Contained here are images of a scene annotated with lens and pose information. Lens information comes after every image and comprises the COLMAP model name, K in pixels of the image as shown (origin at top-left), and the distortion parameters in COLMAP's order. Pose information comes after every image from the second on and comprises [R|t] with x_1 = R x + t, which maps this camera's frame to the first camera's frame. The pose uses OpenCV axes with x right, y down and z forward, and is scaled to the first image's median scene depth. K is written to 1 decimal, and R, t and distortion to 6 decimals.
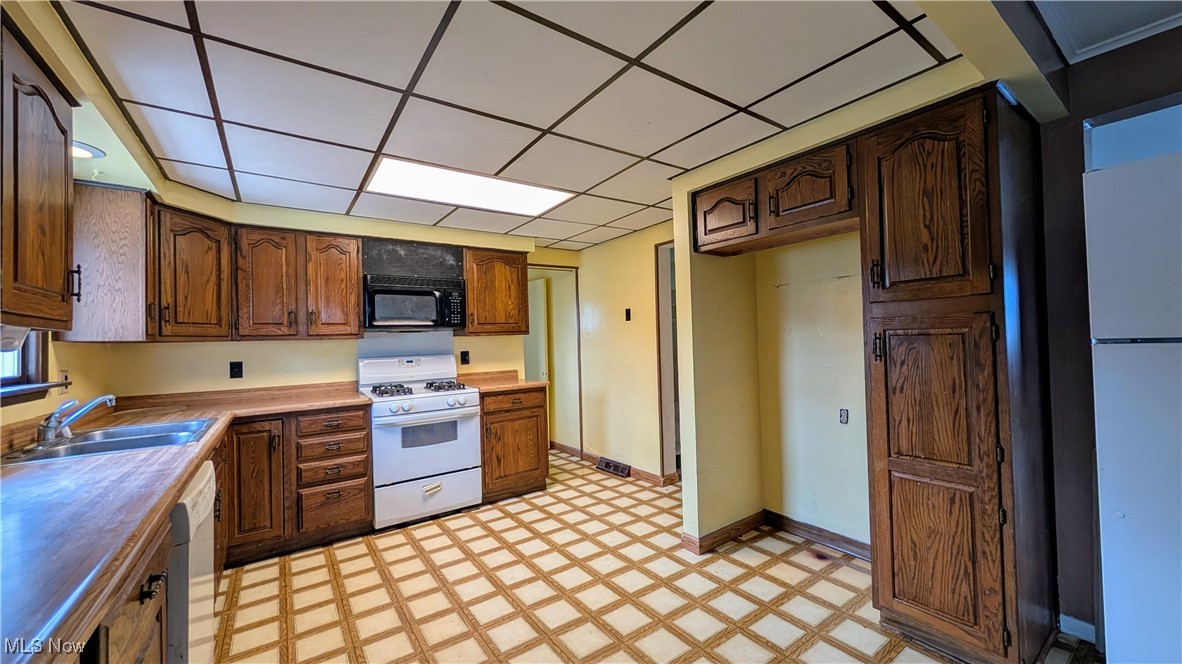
lens RADIAL K [[447.3, 0, 593.2], [0, 447.3, 332.1], [0, 0, 1]] dist [0.000623, 0.000077]
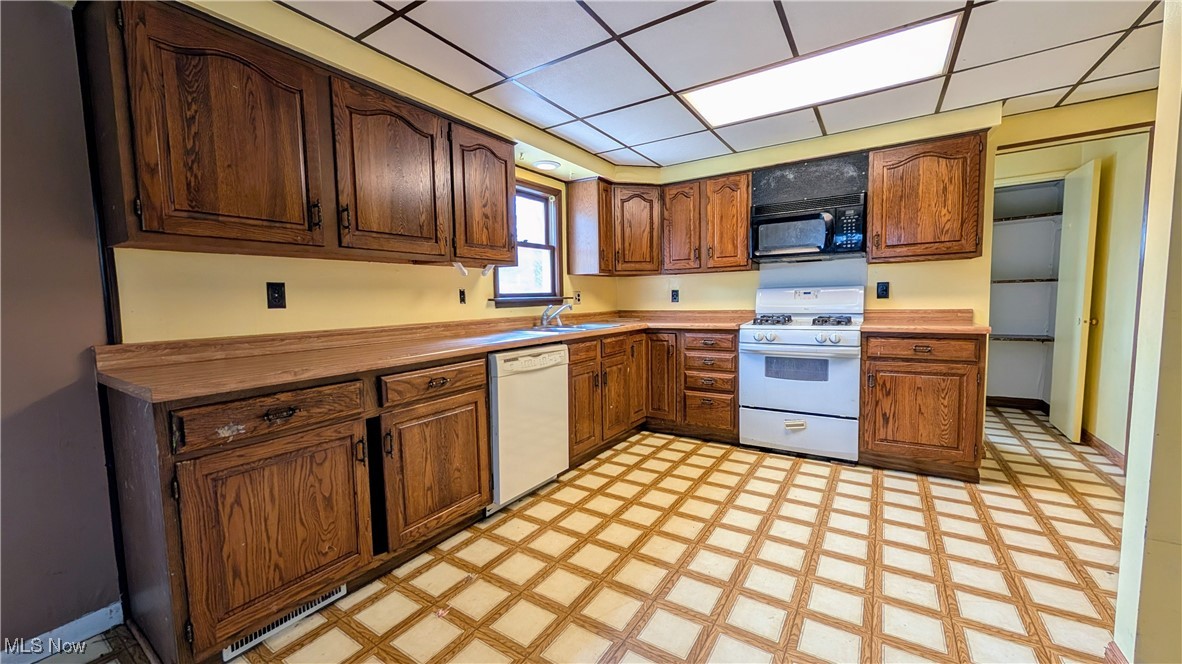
lens RADIAL K [[447.3, 0, 590.1], [0, 447.3, 331.7], [0, 0, 1]] dist [0.000623, 0.000077]
pose [[0.362215, 0.092670, -0.927477, 0.347968], [0.028148, 0.993504, 0.110261, 0.034254], [0.931670, -0.066045, 0.357253, 0.263098]]
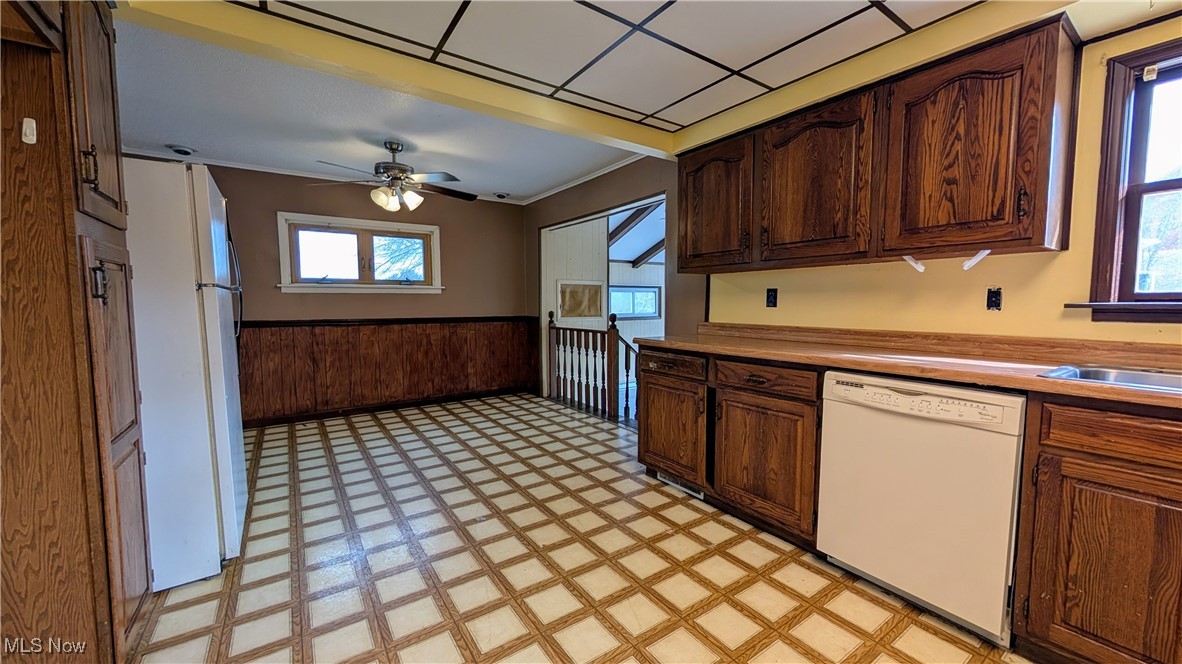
lens RADIAL K [[447.3, 0, 593.2], [0, 447.3, 334.4], [0, 0, 1]] dist [0.000623, 0.000077]
pose [[-0.999439, 0.028132, 0.018150, -0.062079], [0.029039, 0.998236, 0.051791, 0.056374], [-0.016661, 0.052289, -0.998493, 0.959505]]
